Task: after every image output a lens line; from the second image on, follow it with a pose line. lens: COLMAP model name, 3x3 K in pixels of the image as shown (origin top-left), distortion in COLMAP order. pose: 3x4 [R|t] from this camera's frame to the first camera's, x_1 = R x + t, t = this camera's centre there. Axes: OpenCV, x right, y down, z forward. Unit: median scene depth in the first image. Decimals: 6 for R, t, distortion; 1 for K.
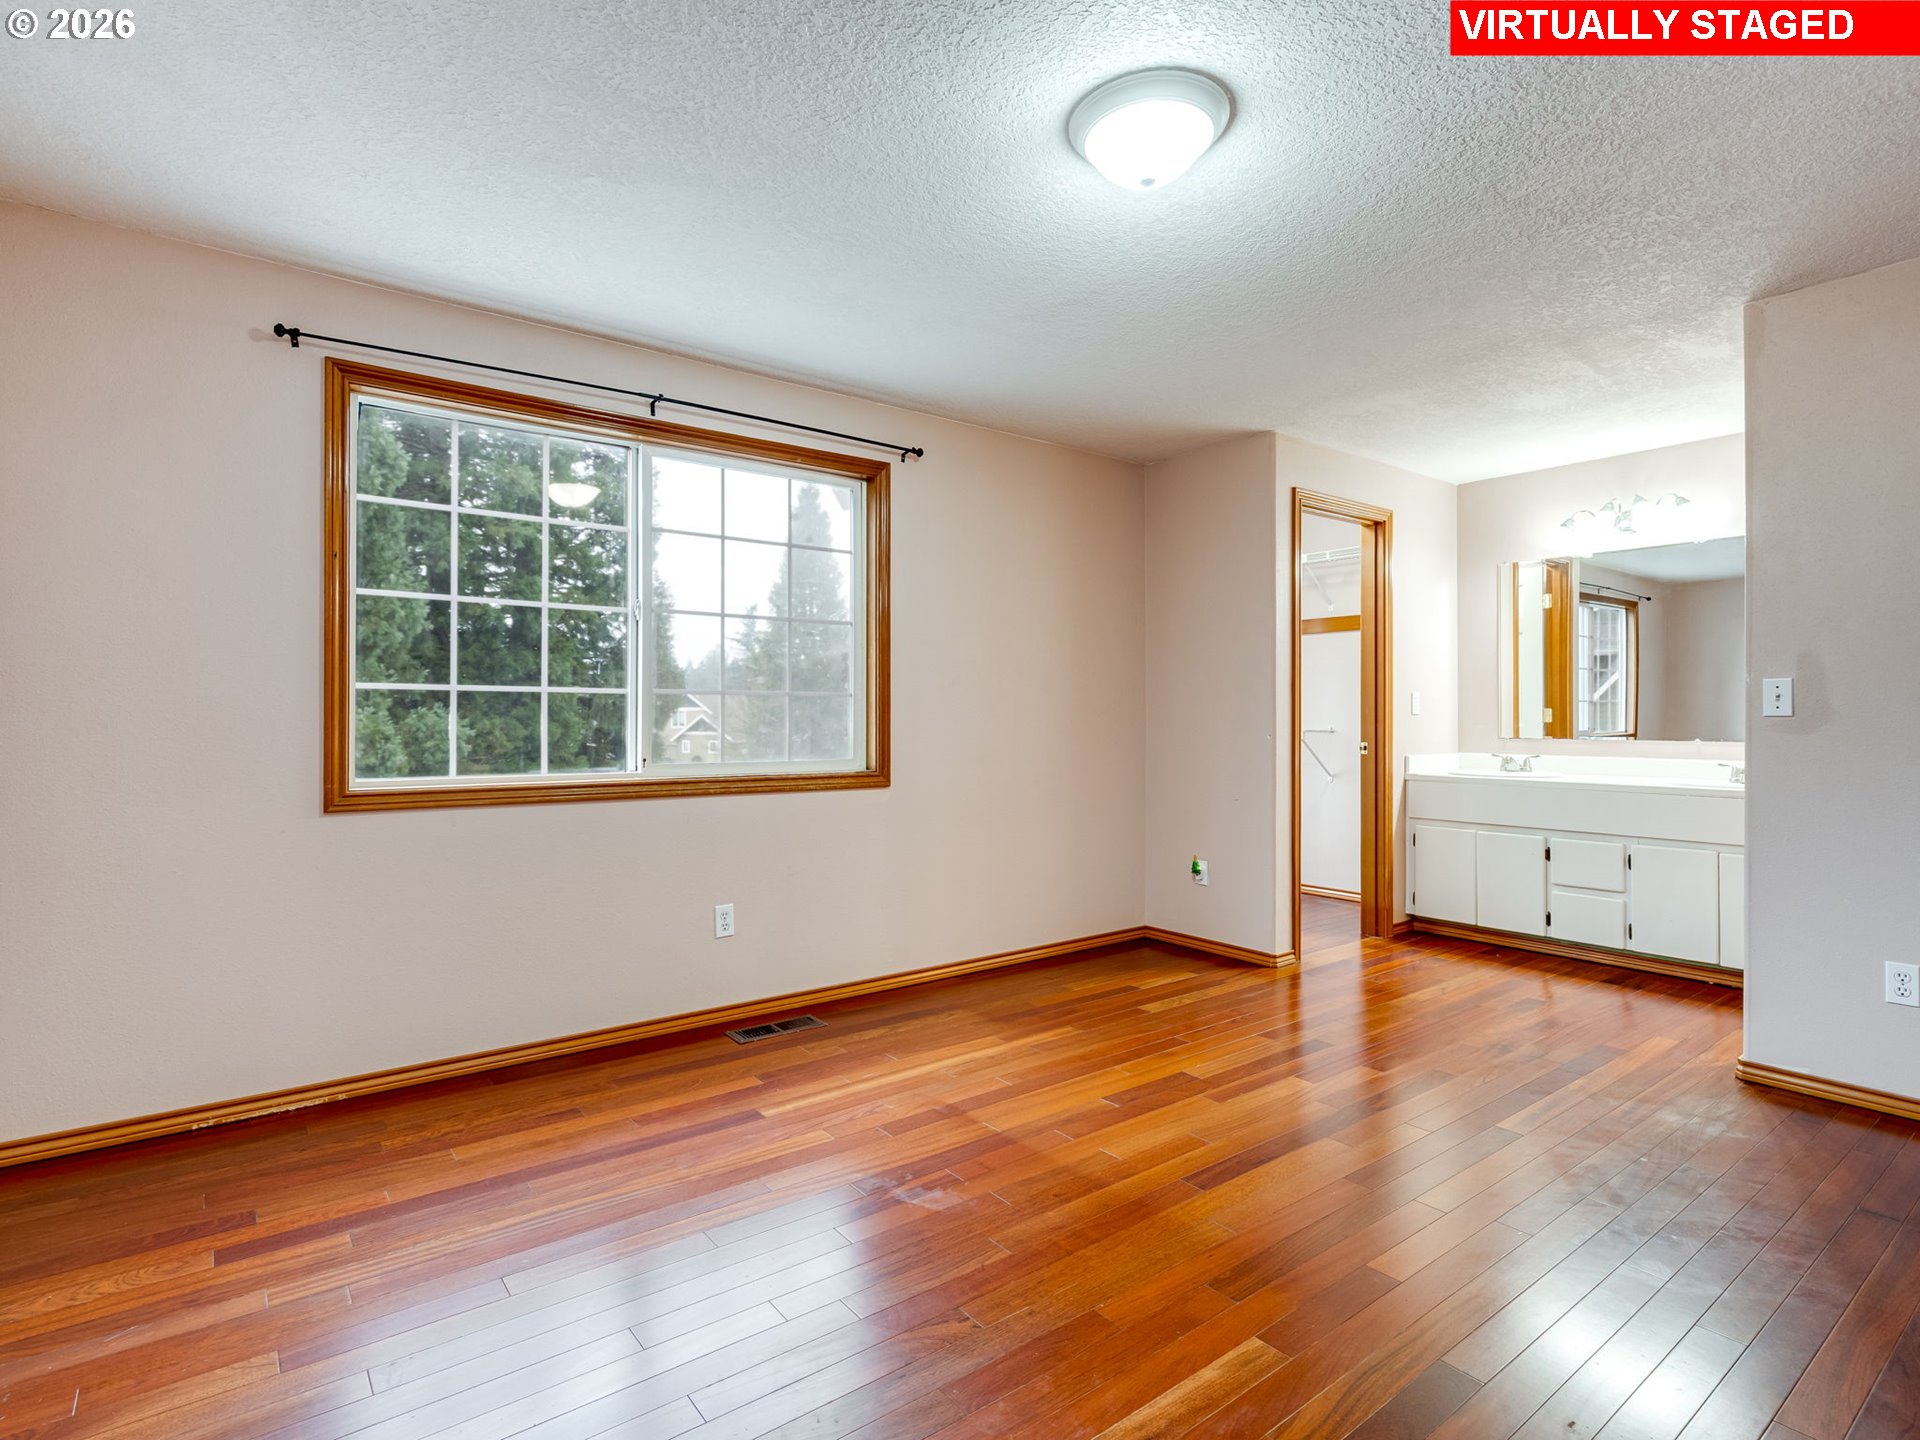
lens RADIAL K [[982.1, 0, 942.4], [0, 982.1, 713.1], [0, 0, 1]] dist [-0.010110, 0.004912]
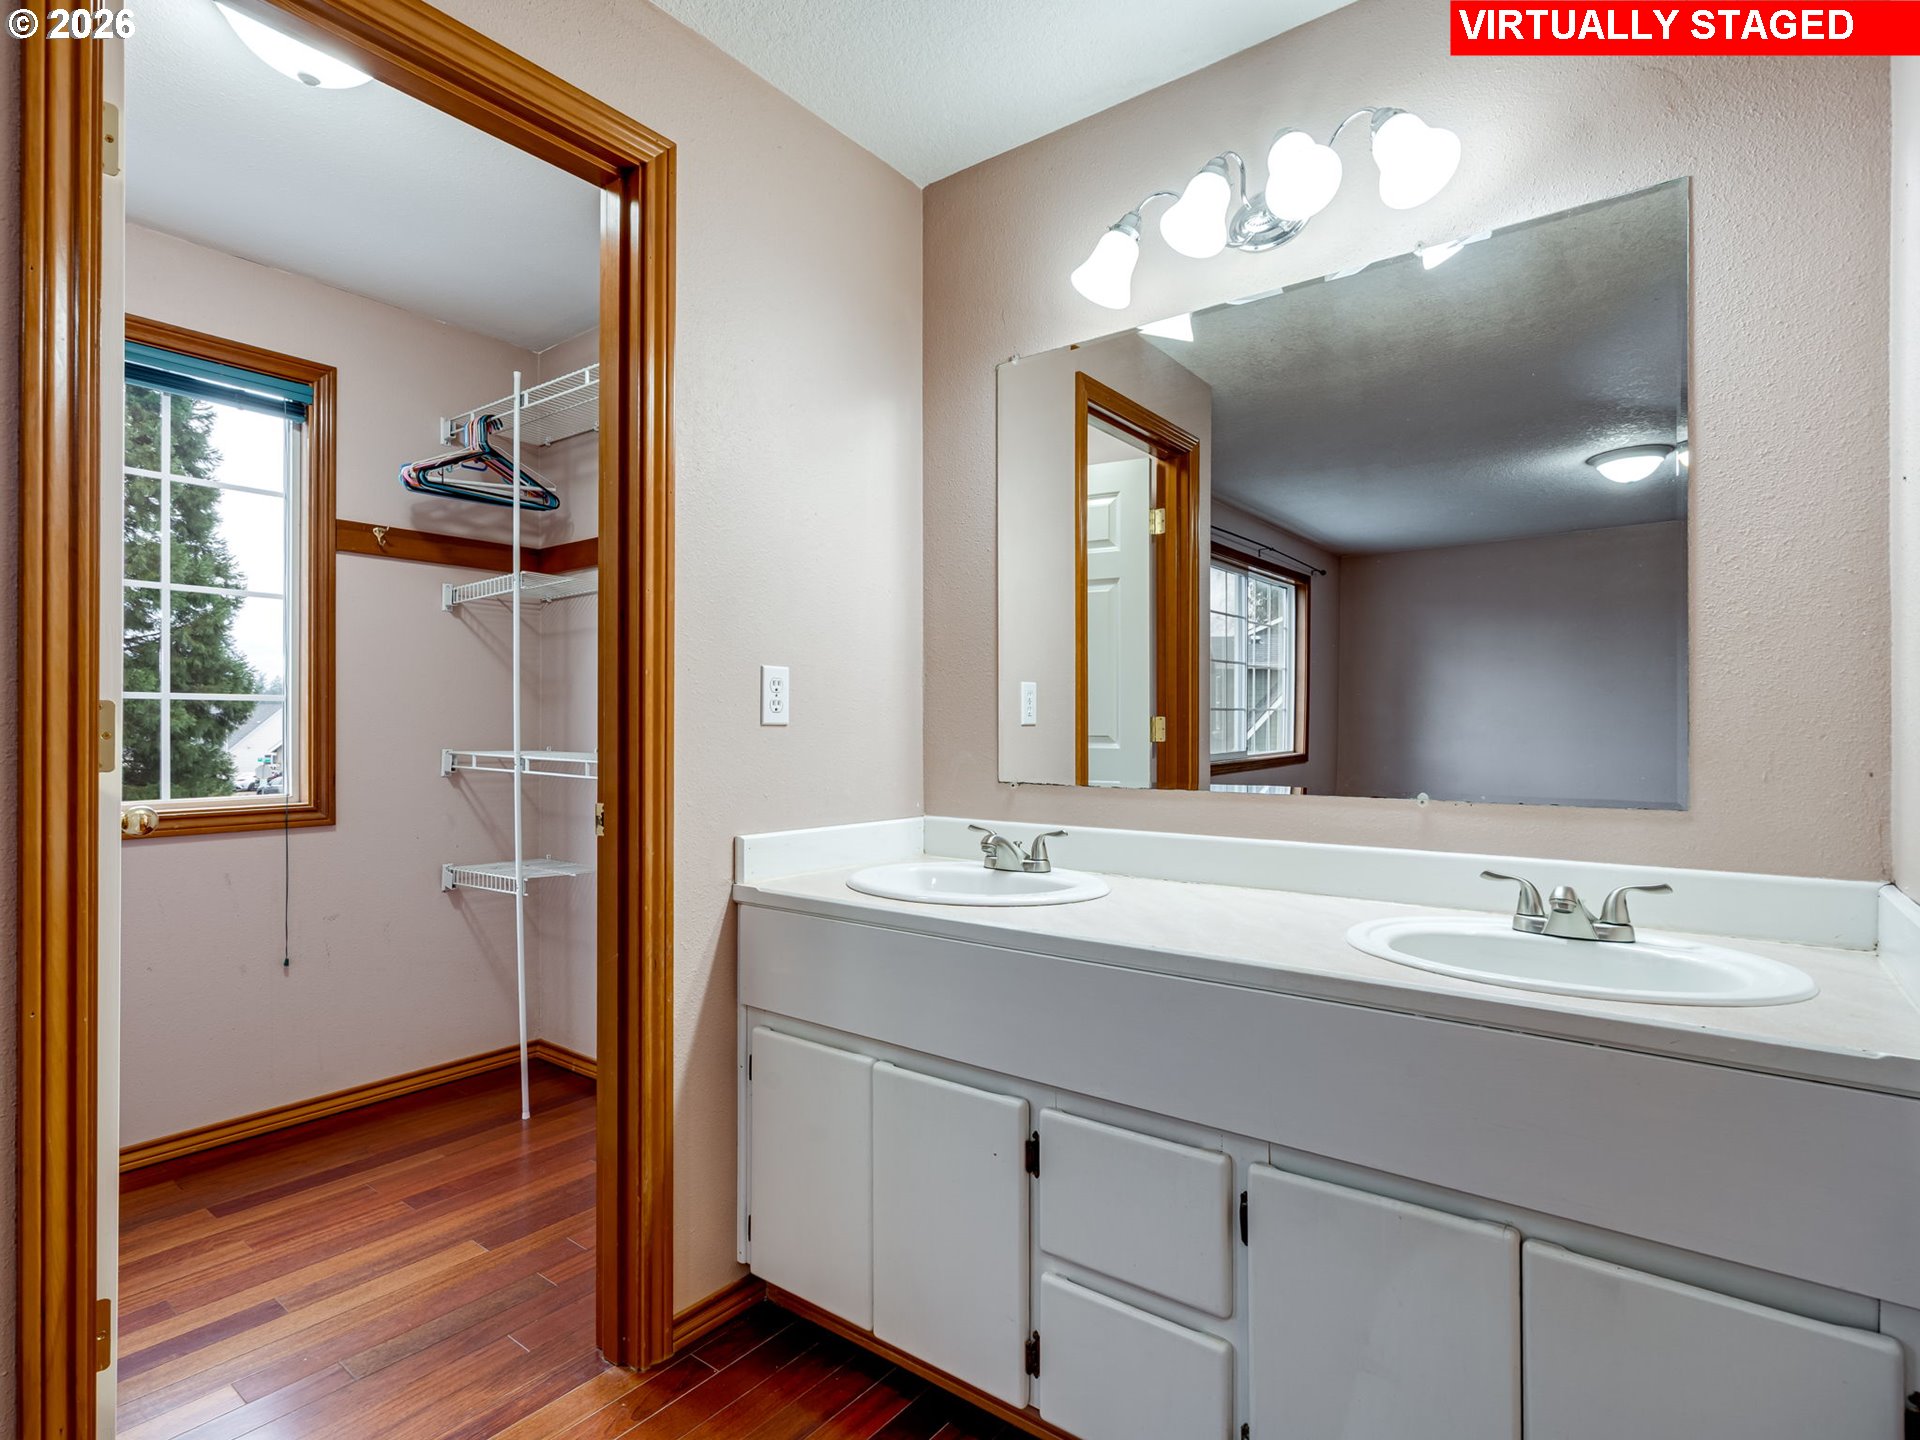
lens RADIAL K [[982.1, 0, 948.7], [0, 982.1, 730.1], [0, 0, 1]] dist [-0.010110, 0.004912]
pose [[0.965901, 0.003096, 0.258892, 0.507539], [-0.004701, 0.999973, 0.005582, 0.001503], [-0.258868, -0.006608, 0.965890, 0.695157]]
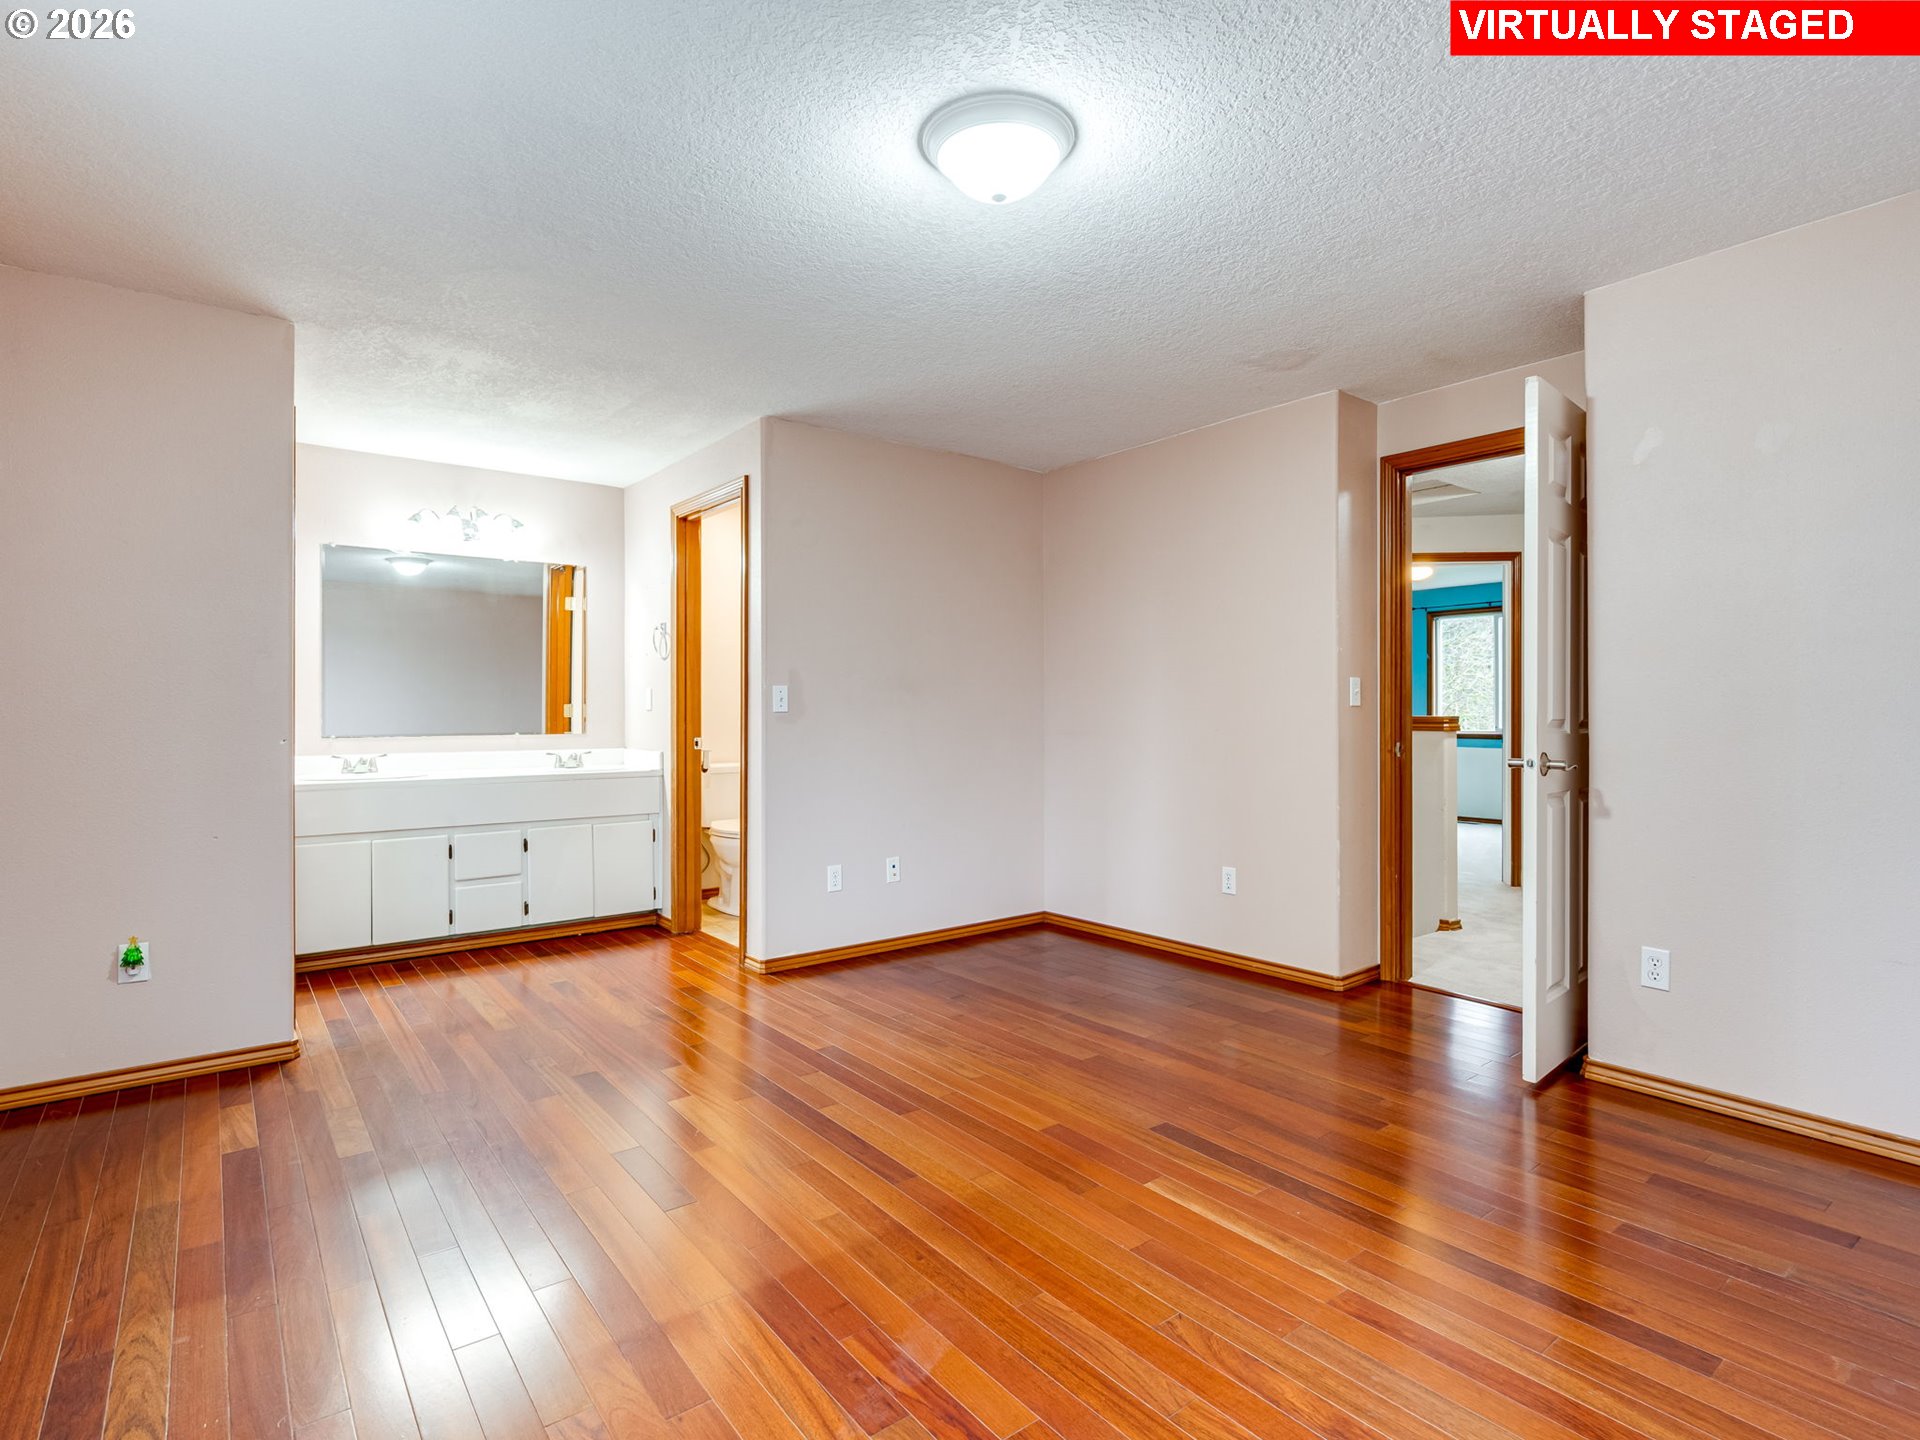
lens RADIAL K [[982.1, 0, 962.8], [0, 982.1, 712.6], [0, 0, 1]] dist [-0.010110, 0.004912]
pose [[-0.022542, -0.000478, 0.999746, -0.390311], [-0.000309, 1.000000, 0.000471, 0.001446], [-0.999746, -0.000298, -0.022542, 0.502607]]
